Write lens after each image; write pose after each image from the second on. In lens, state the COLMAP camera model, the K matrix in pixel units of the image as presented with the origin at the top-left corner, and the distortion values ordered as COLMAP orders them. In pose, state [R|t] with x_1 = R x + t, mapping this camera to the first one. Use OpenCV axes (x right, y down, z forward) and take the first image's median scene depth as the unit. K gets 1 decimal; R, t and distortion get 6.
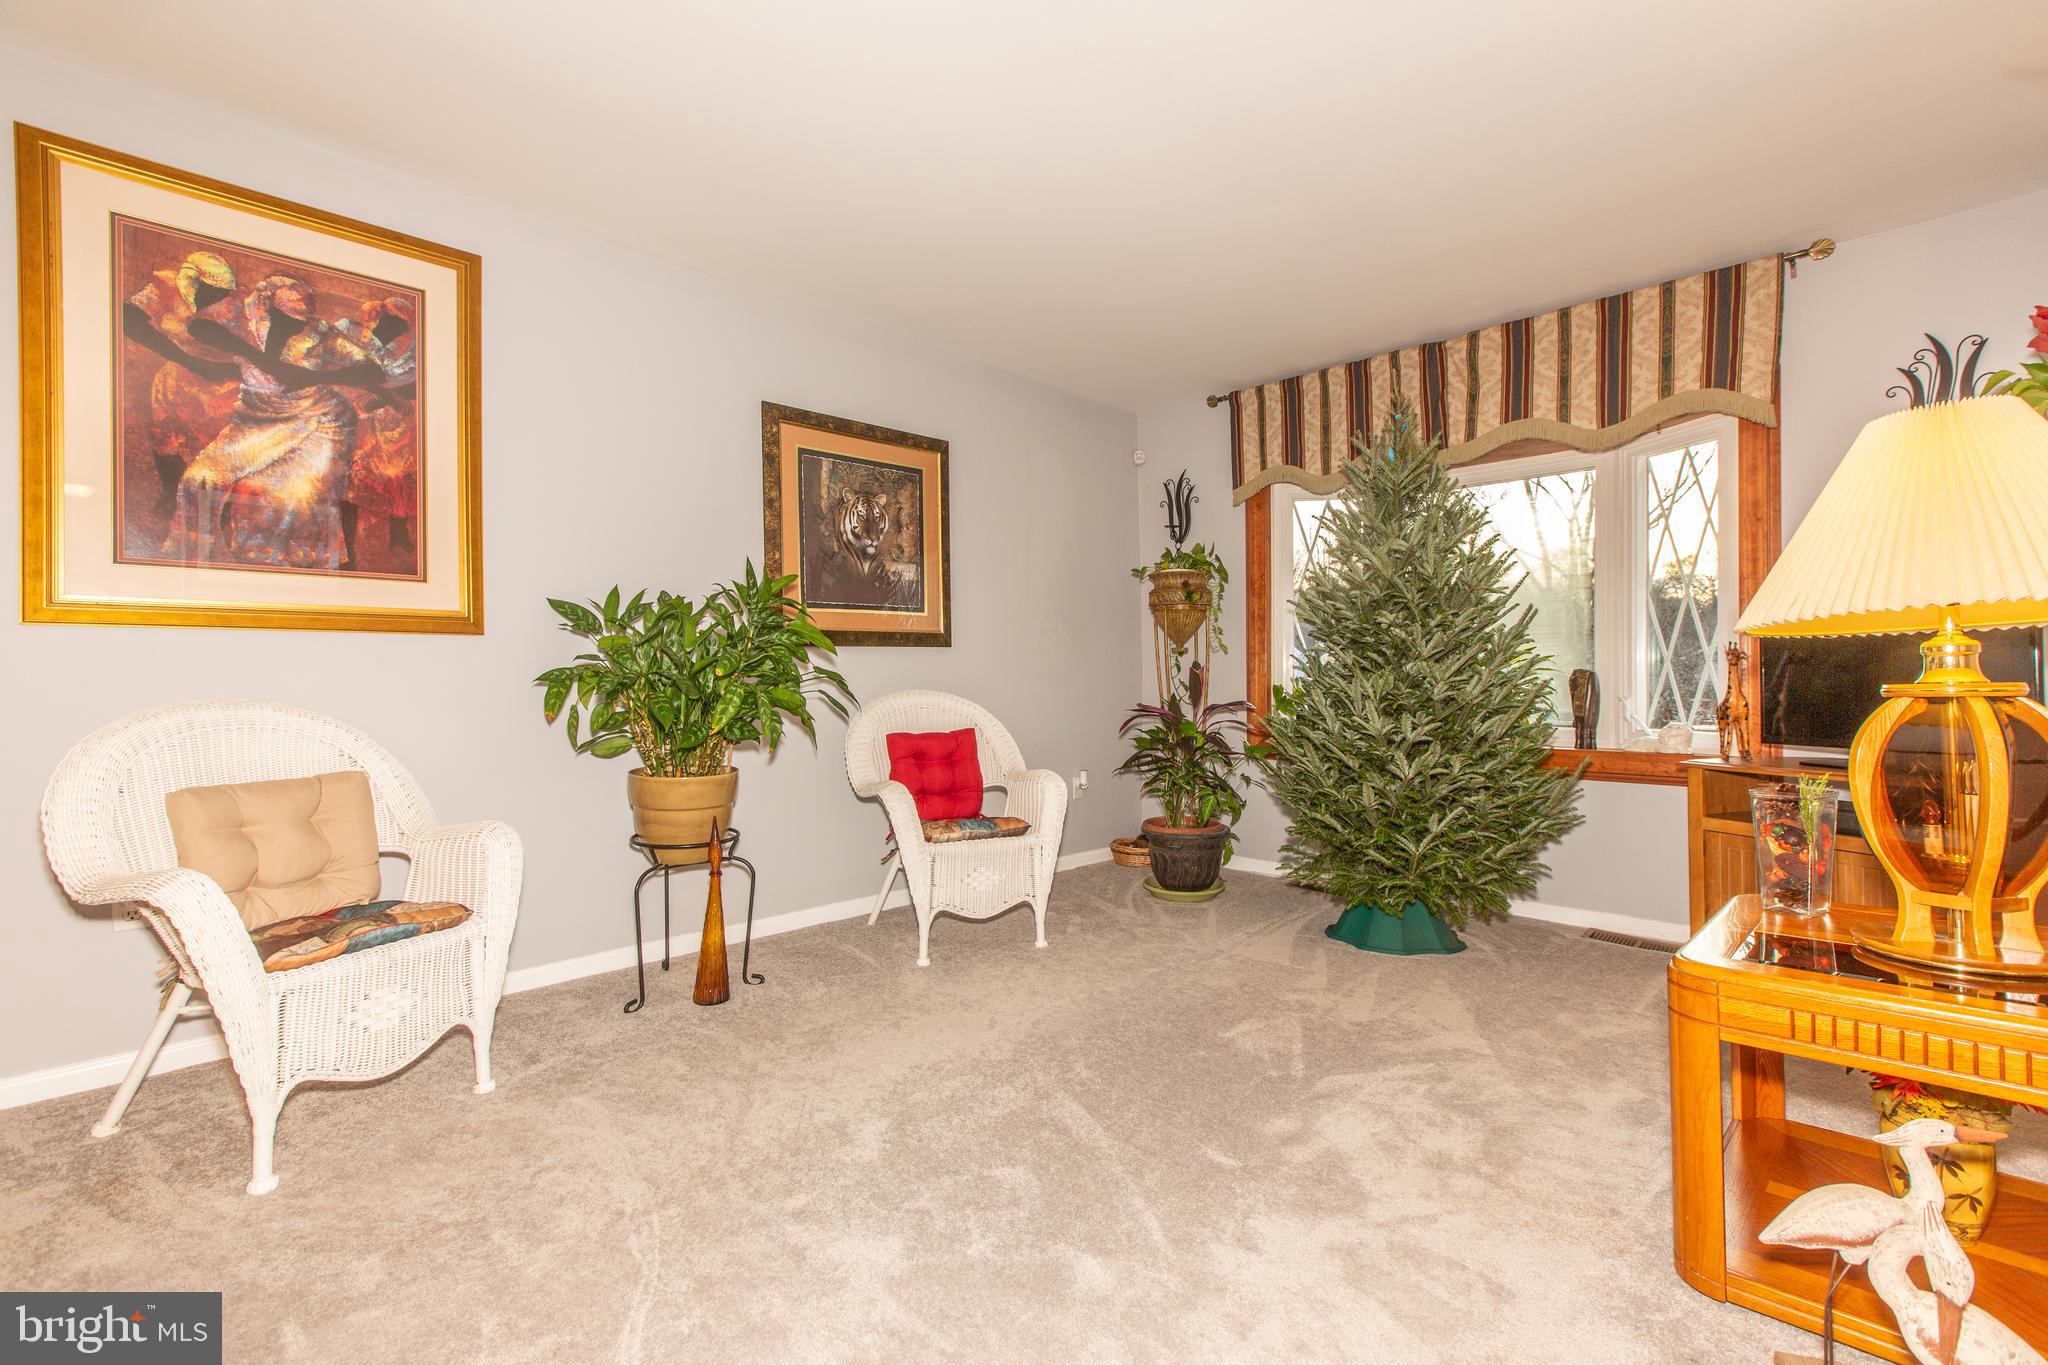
lens RADIAL K [[923.0, 0, 1012.5], [0, 923.0, 678.1], [0, 0, 1]] dist [0.001394, -0.000812]
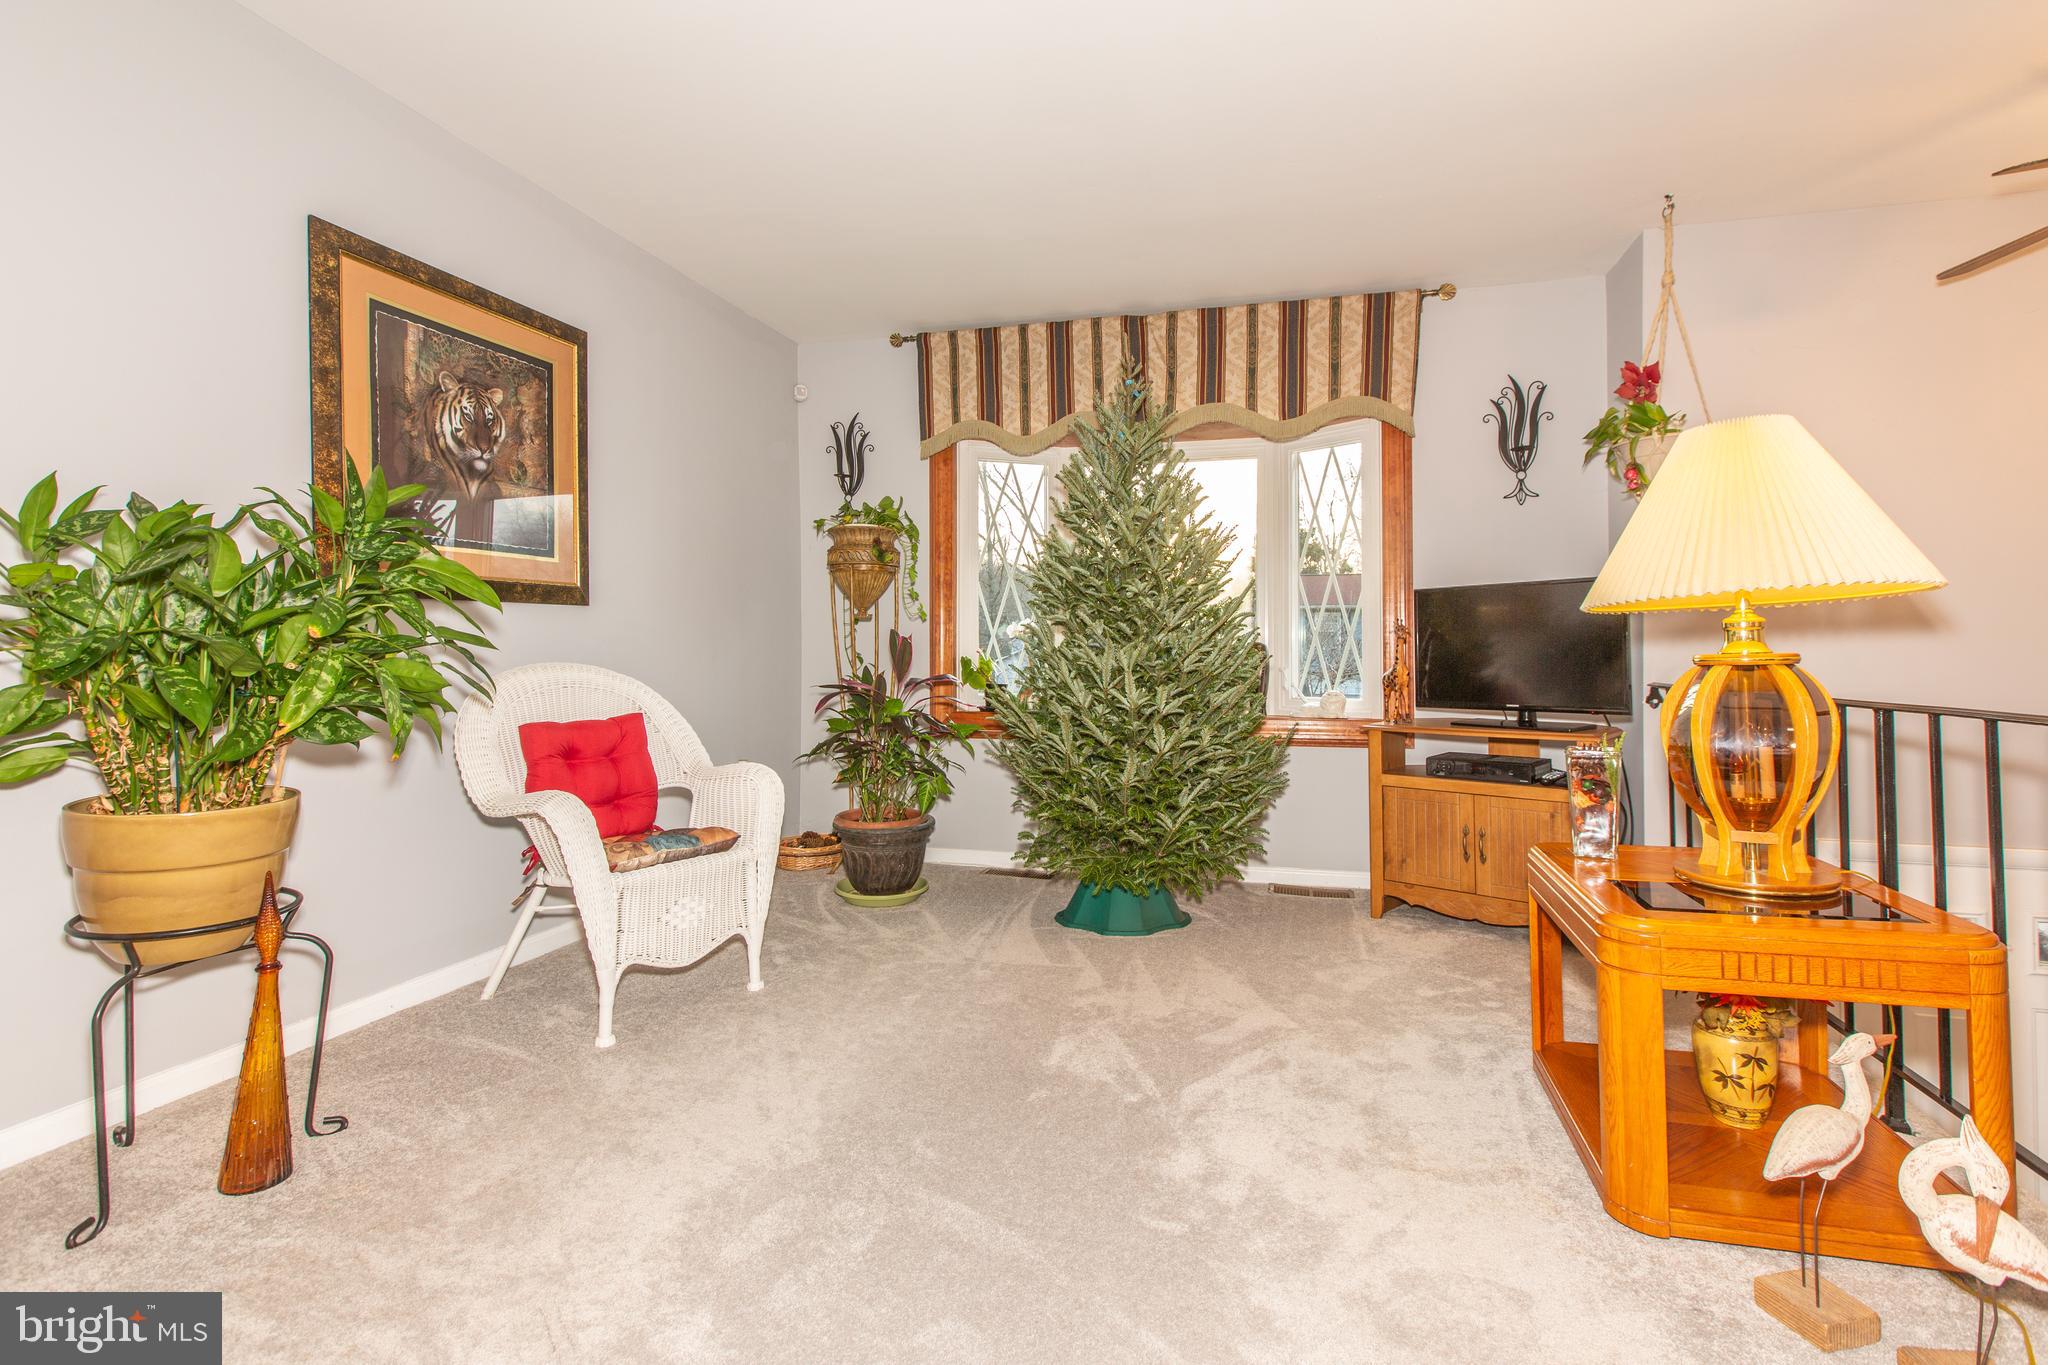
lens RADIAL K [[956.2, 0, 1030.0], [0, 956.2, 641.2], [0, 0, 1]] dist [0.002166, -0.000400]
pose [[0.863457, 0.009721, 0.504329, -0.186629], [-0.004395, 0.999921, -0.011750, 0.003703], [-0.504404, 0.007929, 0.863432, 0.185440]]
